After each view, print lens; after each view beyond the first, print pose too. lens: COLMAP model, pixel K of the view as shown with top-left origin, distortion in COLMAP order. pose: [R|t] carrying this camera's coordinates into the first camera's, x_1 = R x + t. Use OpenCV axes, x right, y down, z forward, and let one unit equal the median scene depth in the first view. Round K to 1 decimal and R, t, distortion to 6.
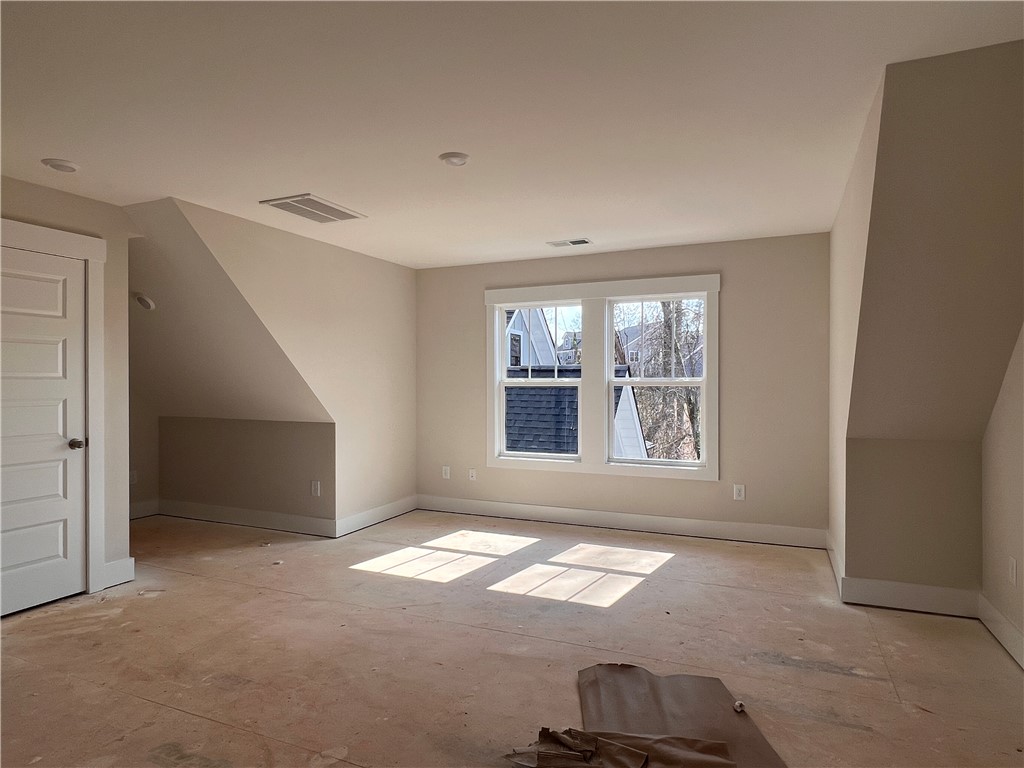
lens RADIAL K [[595.2, 0, 514.5], [0, 595.2, 385.1], [0, 0, 1]] dist [0.002273, 0.001119]
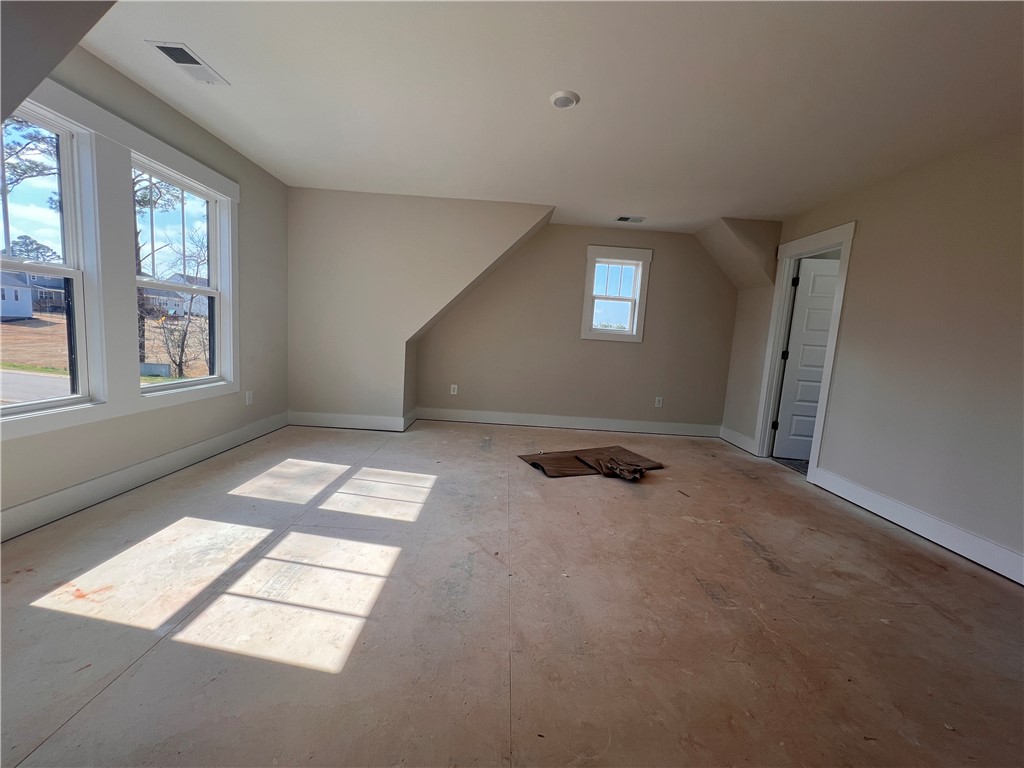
lens RADIAL K [[409.5, 0, 512.4], [0, 409.5, 381.8], [0, 0, 1]] dist [0.000070, -0.000252]
pose [[-0.408930, -0.127180, 0.903660, -0.625633], [-0.063066, 0.991812, 0.111047, 0.046834], [-0.910384, -0.011579, -0.413602, 1.082734]]
